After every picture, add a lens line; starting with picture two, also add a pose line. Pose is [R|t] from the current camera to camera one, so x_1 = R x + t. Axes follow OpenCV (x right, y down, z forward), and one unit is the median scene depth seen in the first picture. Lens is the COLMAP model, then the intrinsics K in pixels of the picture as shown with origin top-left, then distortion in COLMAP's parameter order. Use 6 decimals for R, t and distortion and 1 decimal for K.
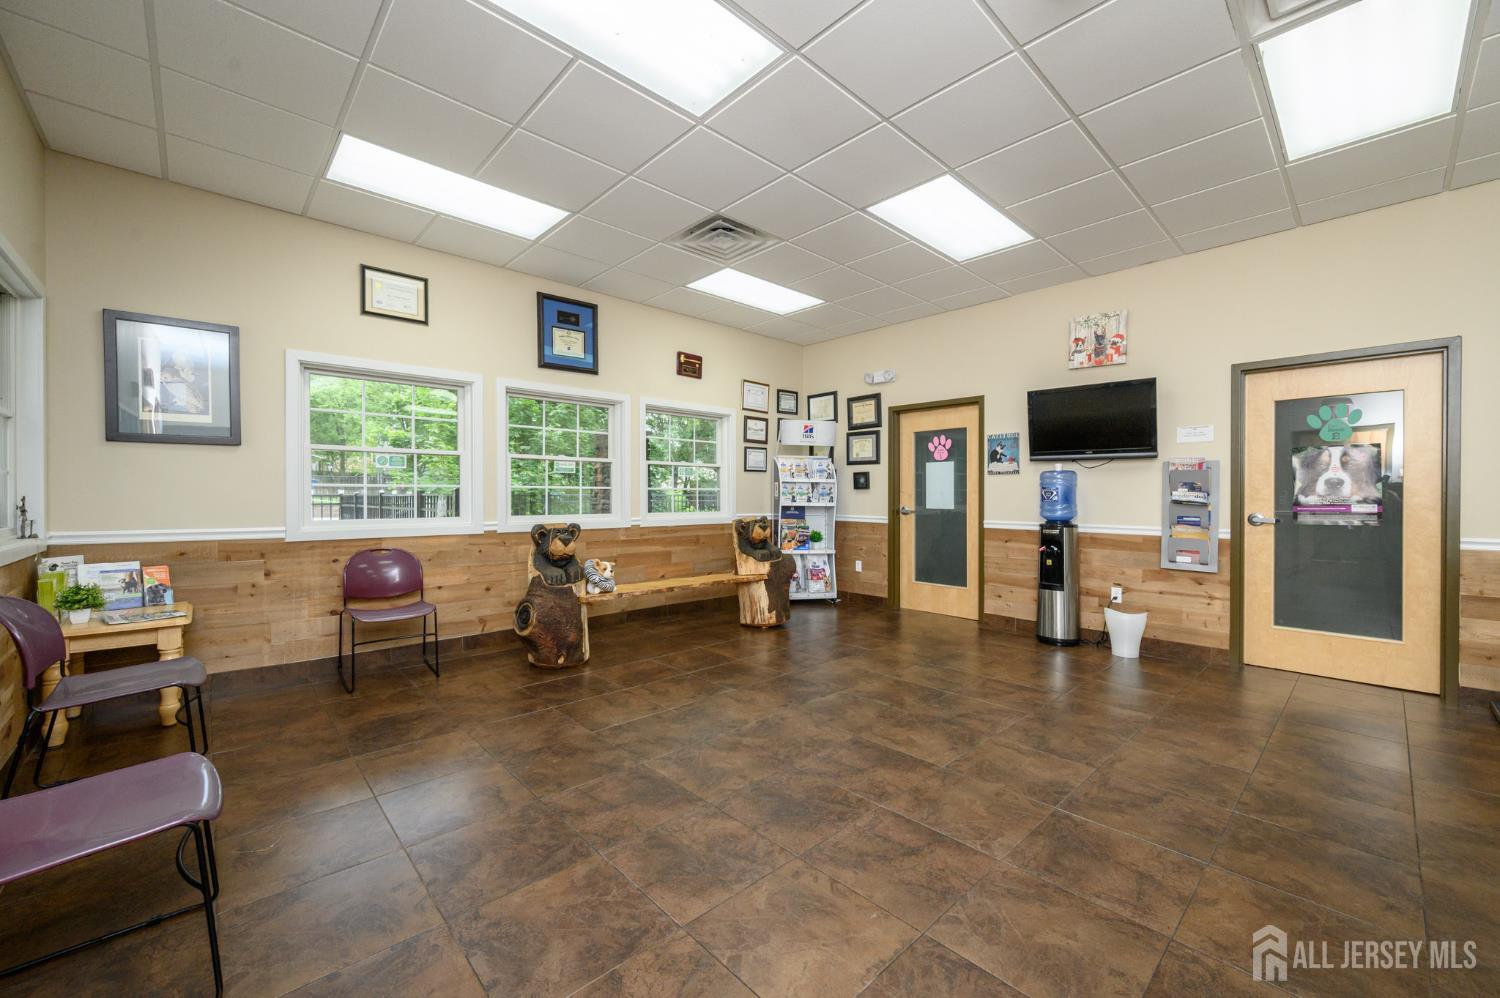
lens RADIAL K [[587.7, 0, 751.8], [0, 587.7, 498.0], [0, 0, 1]] dist [-0.002251, -0.000250]
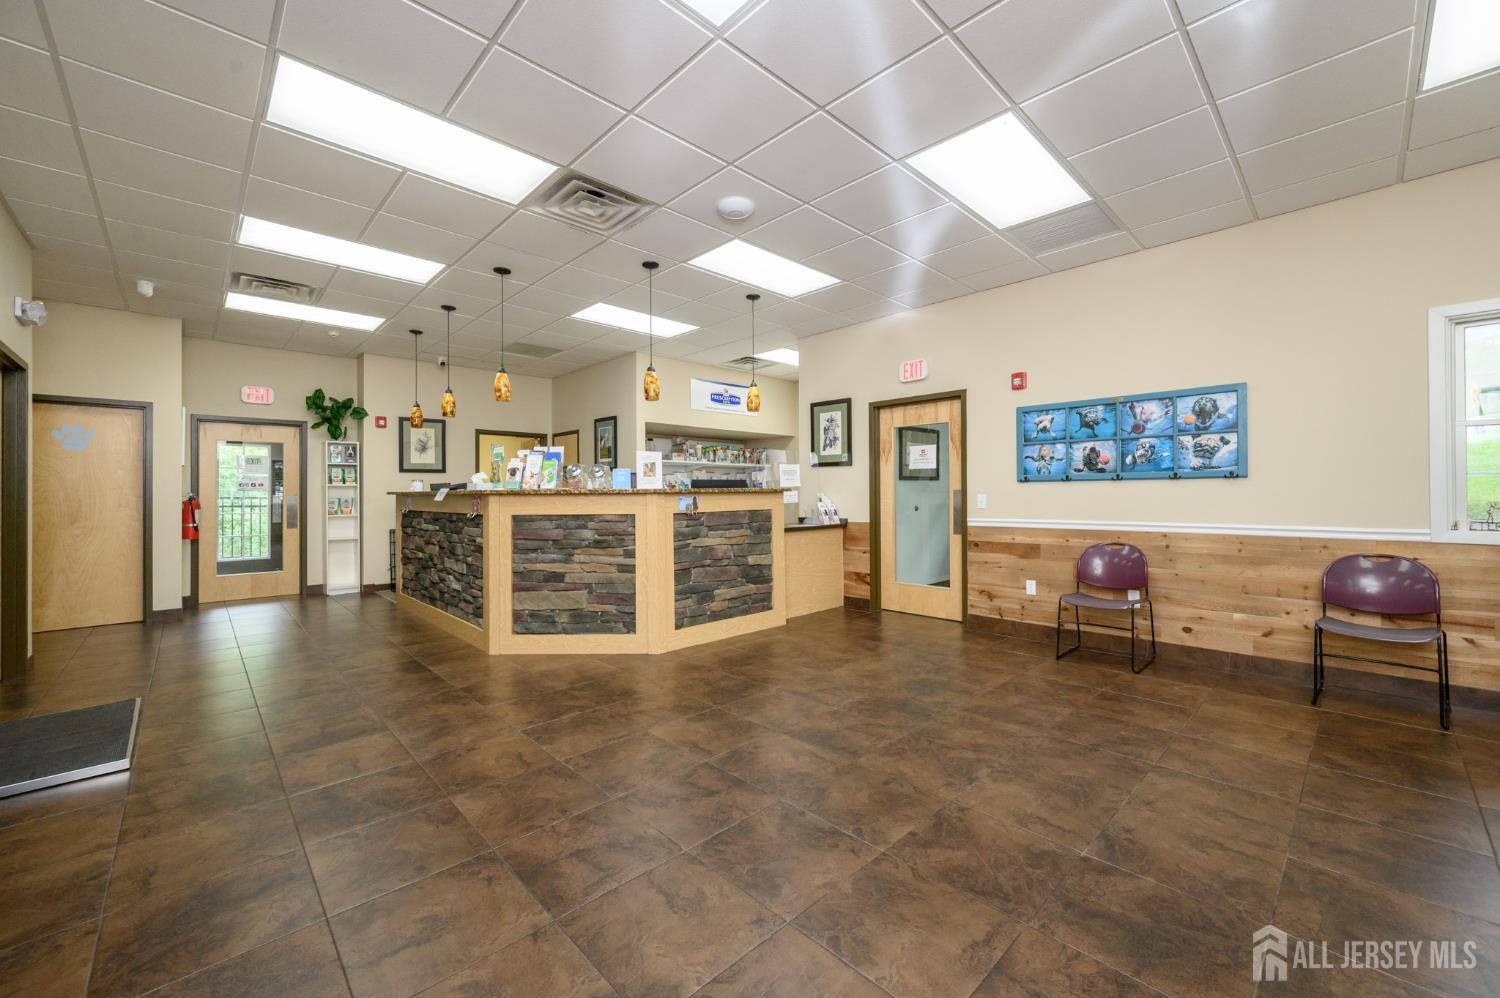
lens RADIAL K [[587.7, 0, 748.0], [0, 587.7, 494.8], [0, 0, 1]] dist [-0.002251, -0.000250]
pose [[-0.999915, 0.004345, -0.012308, 0.375752], [0.004273, 0.999974, 0.005843, -0.011712], [0.012333, 0.005790, -0.999907, 2.037993]]
